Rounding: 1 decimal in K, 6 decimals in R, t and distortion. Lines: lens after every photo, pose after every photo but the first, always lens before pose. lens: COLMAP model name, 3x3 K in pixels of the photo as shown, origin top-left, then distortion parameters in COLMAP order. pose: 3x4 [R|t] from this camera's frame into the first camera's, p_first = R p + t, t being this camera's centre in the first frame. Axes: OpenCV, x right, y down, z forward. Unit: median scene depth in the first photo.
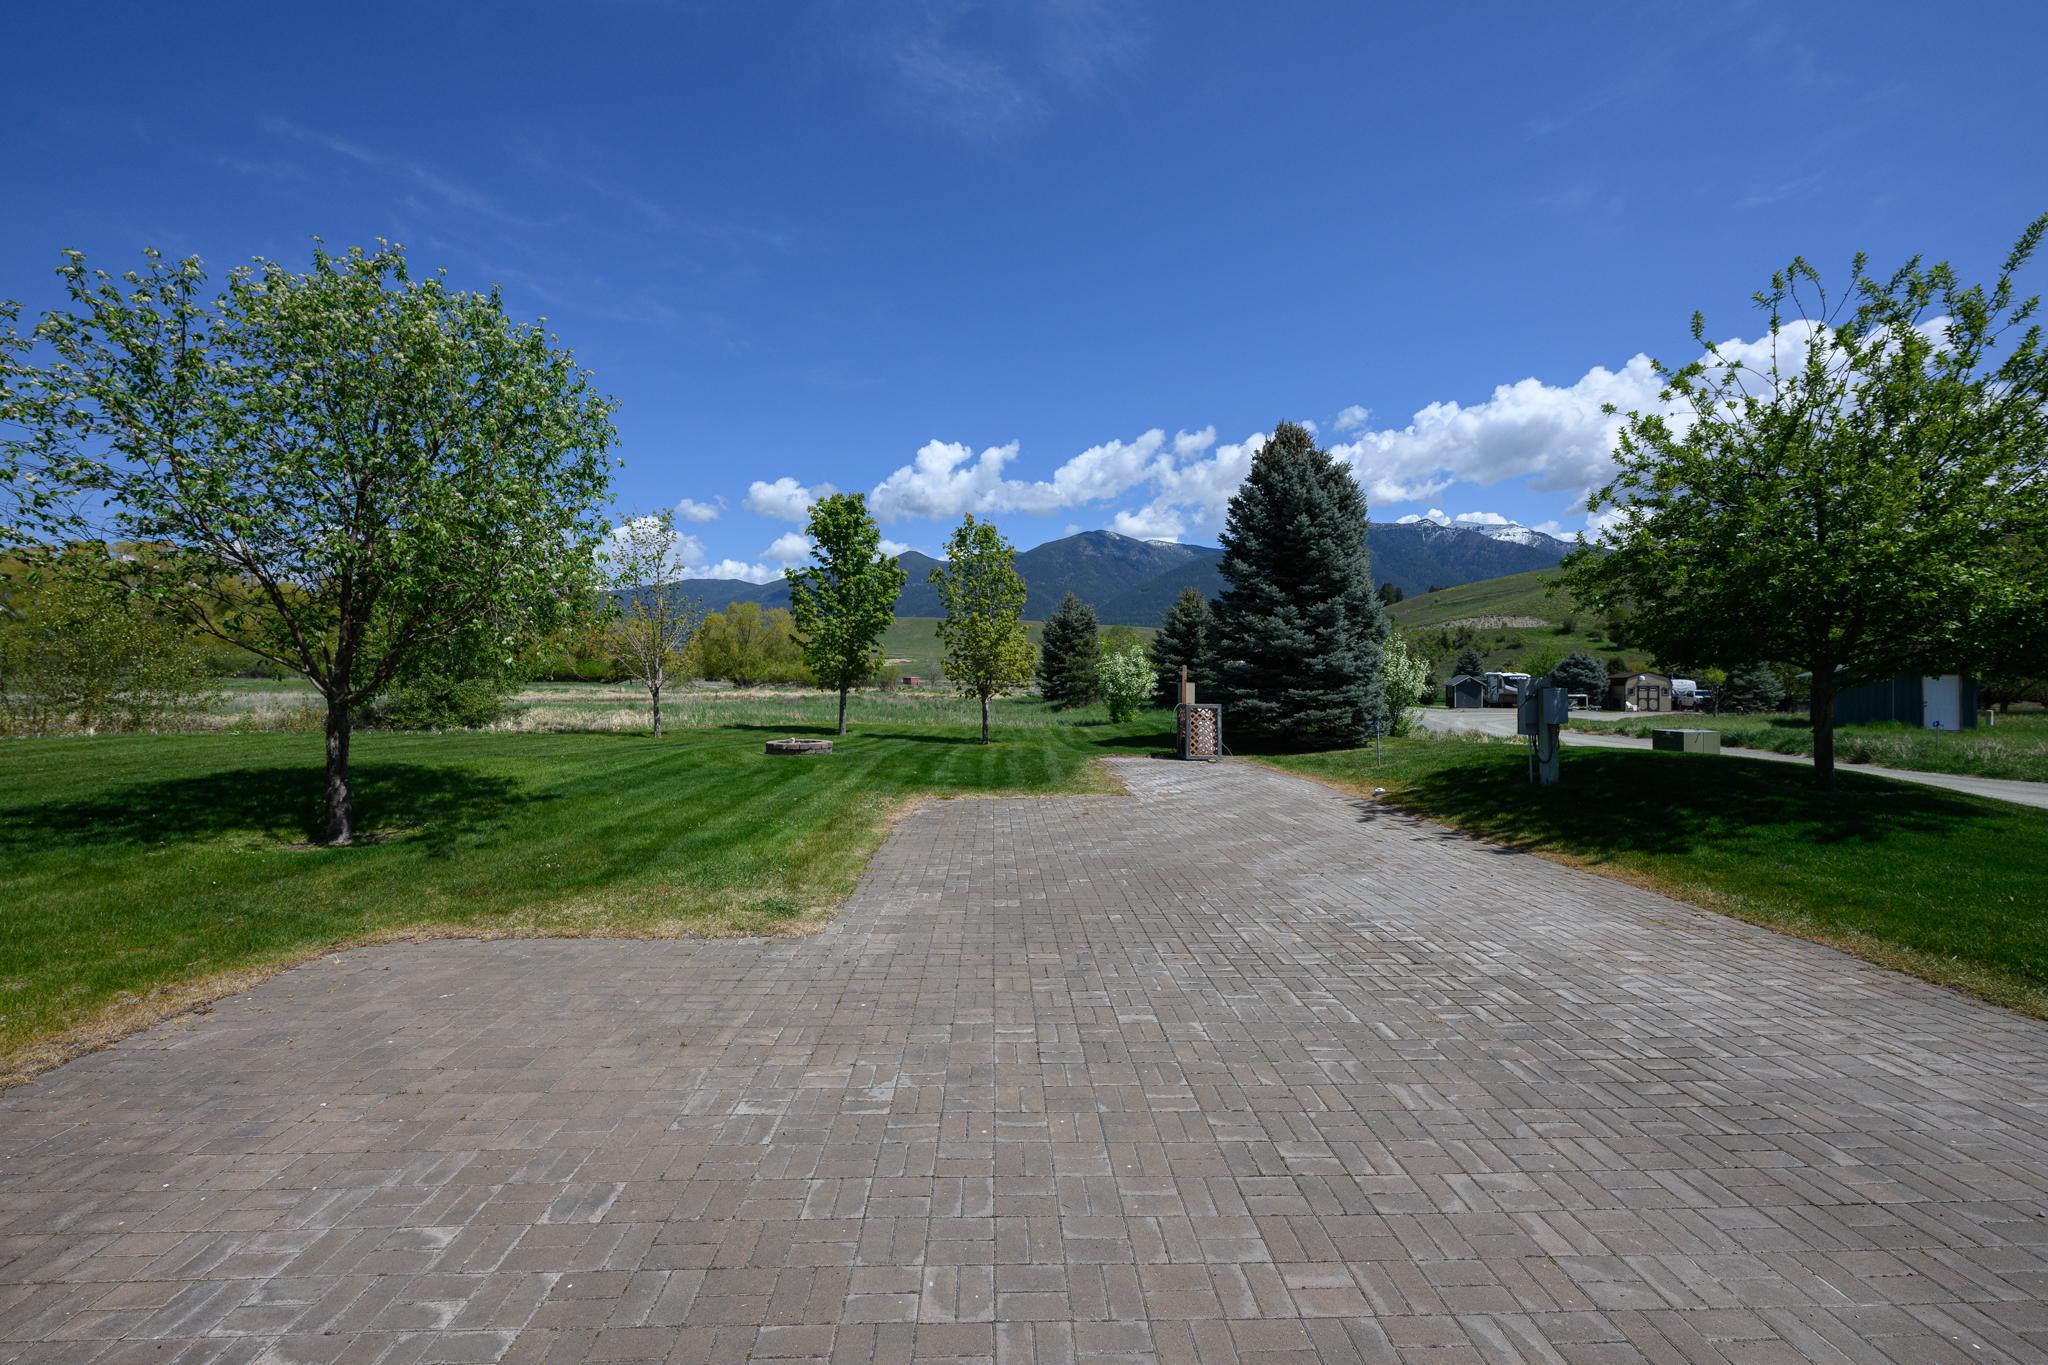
lens RADIAL K [[816.4, 0, 1024.1], [0, 816.4, 678.5], [0, 0, 1]] dist [0.006712, -0.000949]
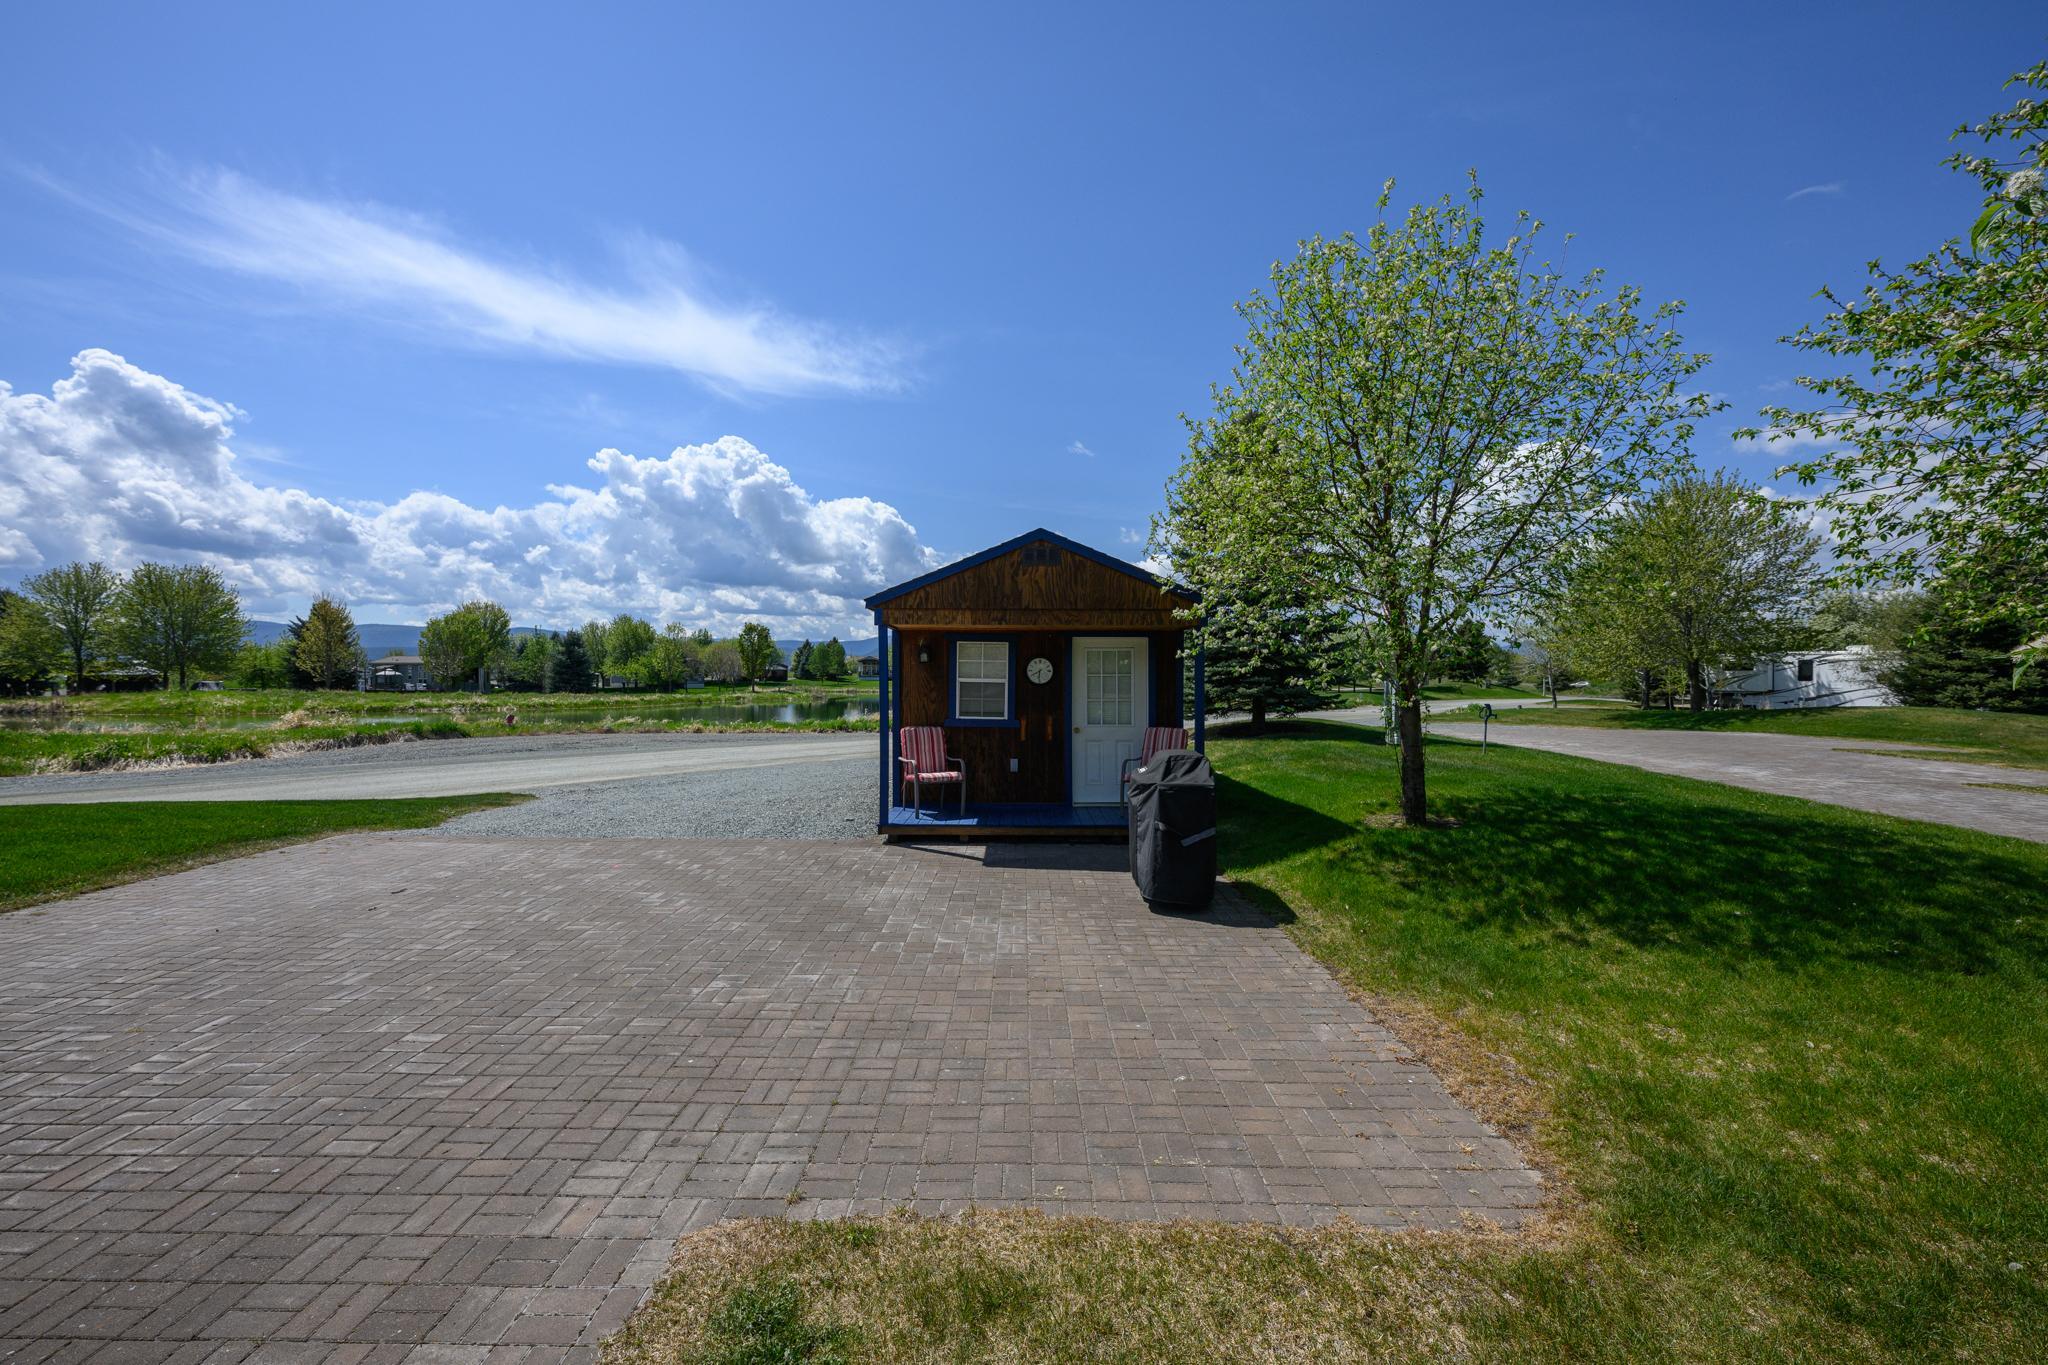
lens RADIAL K [[816.4, 0, 1018.9], [0, 816.4, 699.3], [0, 0, 1]] dist [0.006712, -0.000949]
pose [[-0.999056, -0.008152, 0.042677, -0.615431], [-0.007080, 0.999658, 0.025193, -0.017543], [-0.042868, 0.024867, -0.998771, 1.954238]]
